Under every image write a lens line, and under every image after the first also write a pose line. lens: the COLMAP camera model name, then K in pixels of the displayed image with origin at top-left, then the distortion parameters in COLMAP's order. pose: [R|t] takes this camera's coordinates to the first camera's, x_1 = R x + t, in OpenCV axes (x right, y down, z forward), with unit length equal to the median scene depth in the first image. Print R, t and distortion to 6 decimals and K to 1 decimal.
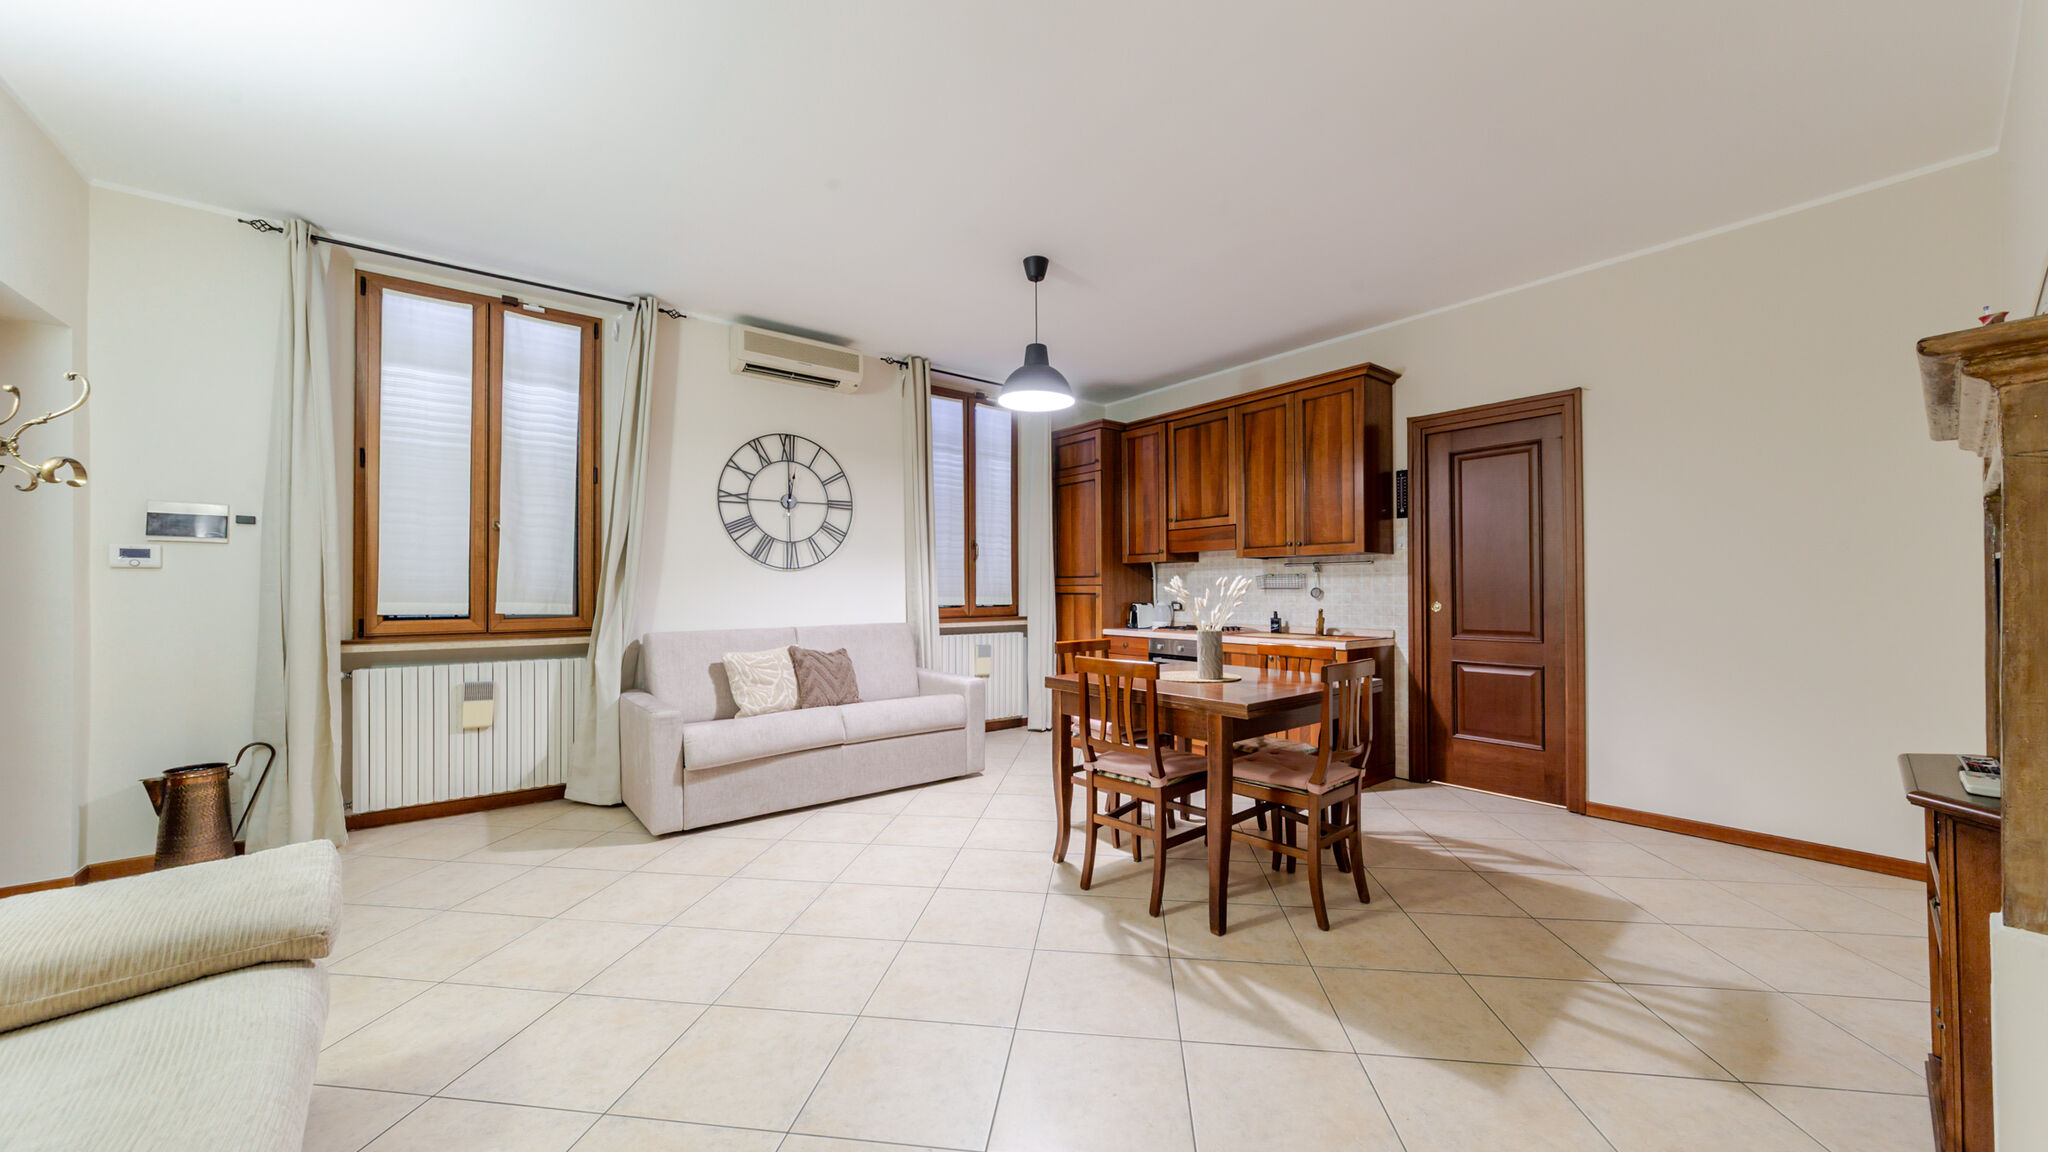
lens RADIAL K [[725.7, 0, 1026.4], [0, 725.7, 581.4], [0, 0, 1]] dist [-0.001194, 0.000103]
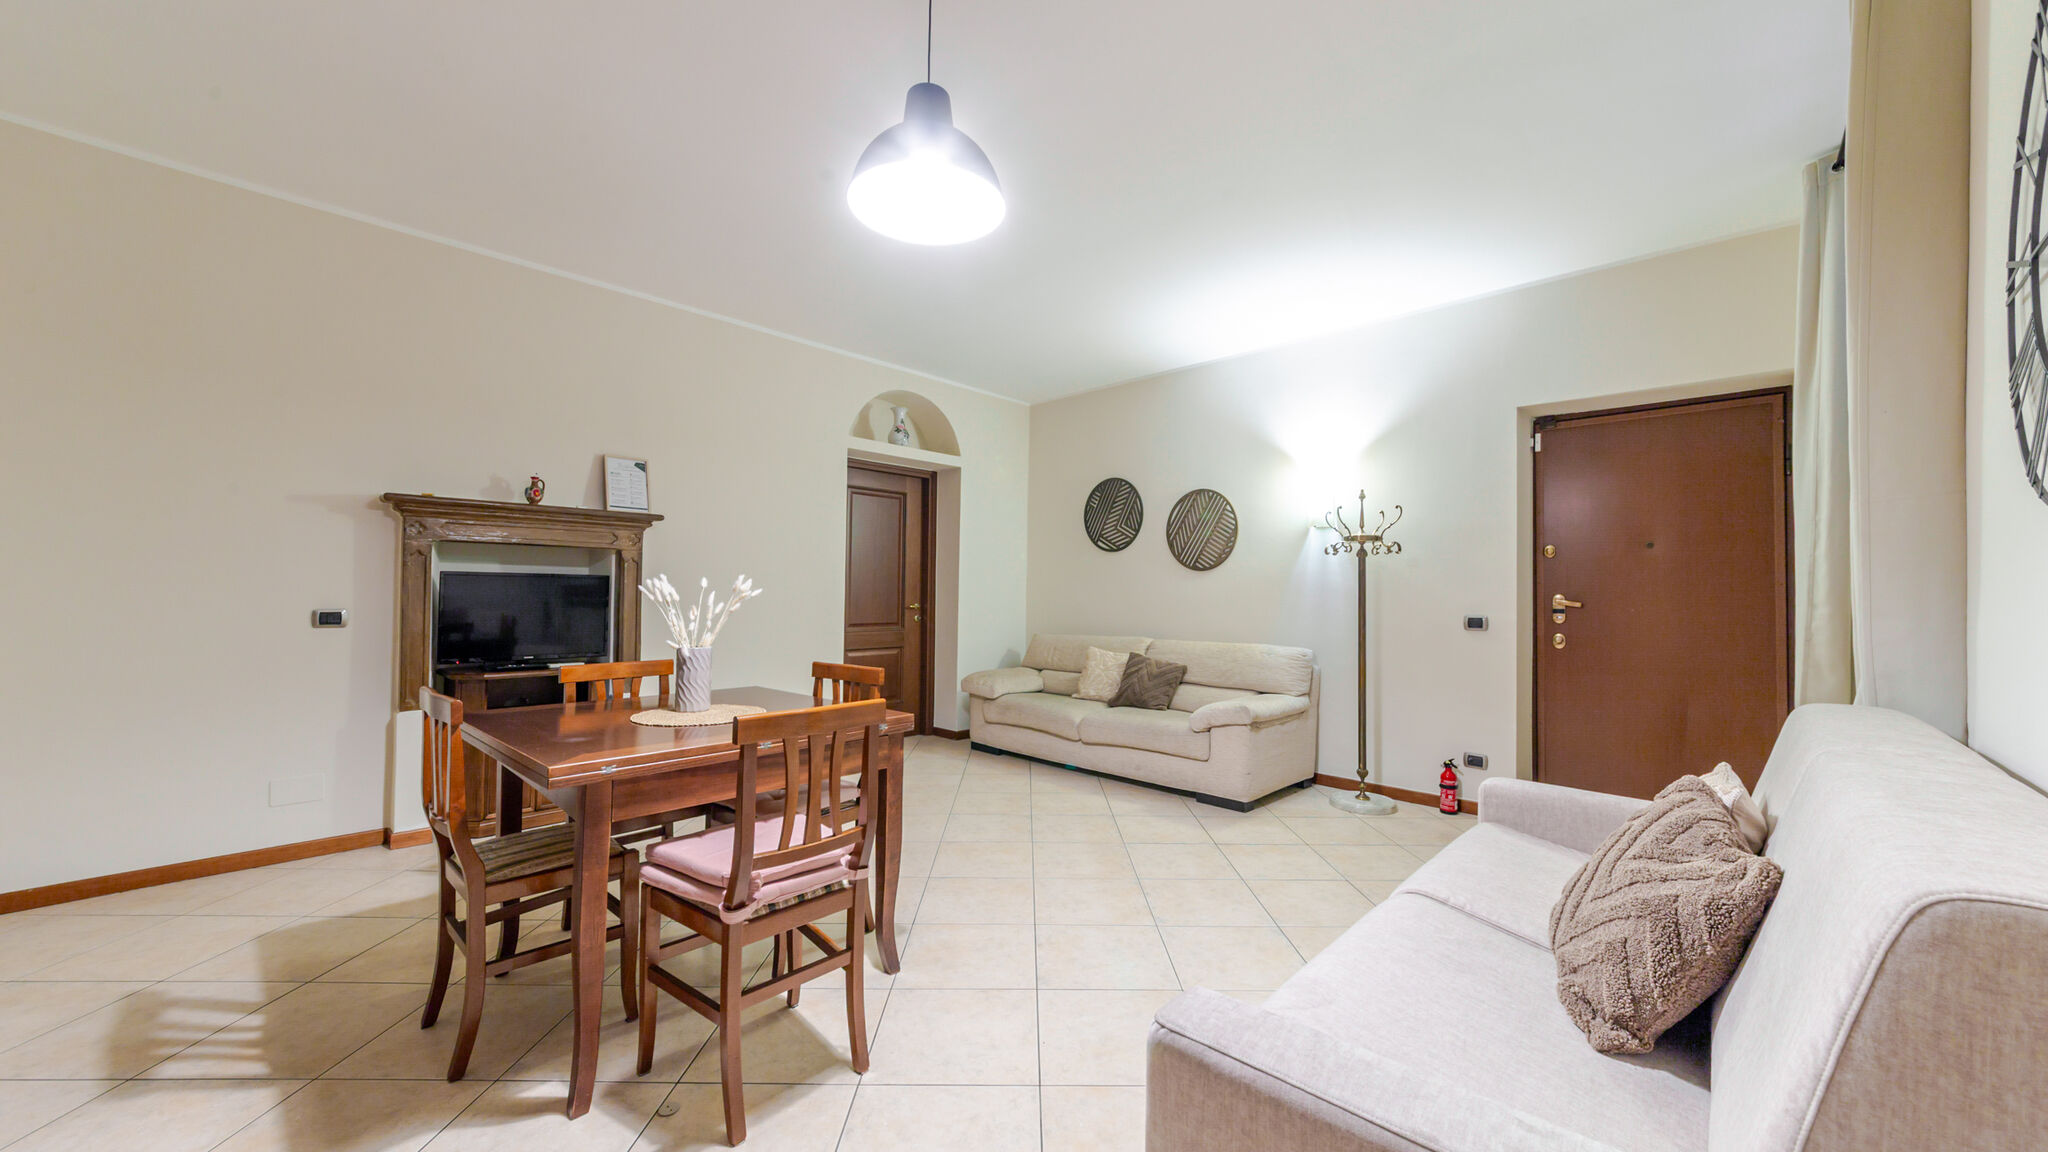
lens RADIAL K [[725.7, 0, 1026.4], [0, 725.7, 581.4], [0, 0, 1]] dist [-0.001194, 0.000103]
pose [[-0.991300, -0.011618, -0.131106, 0.007956], [-0.008780, 0.999715, -0.022201, 0.008236], [0.131326, -0.020856, -0.991120, 1.191537]]
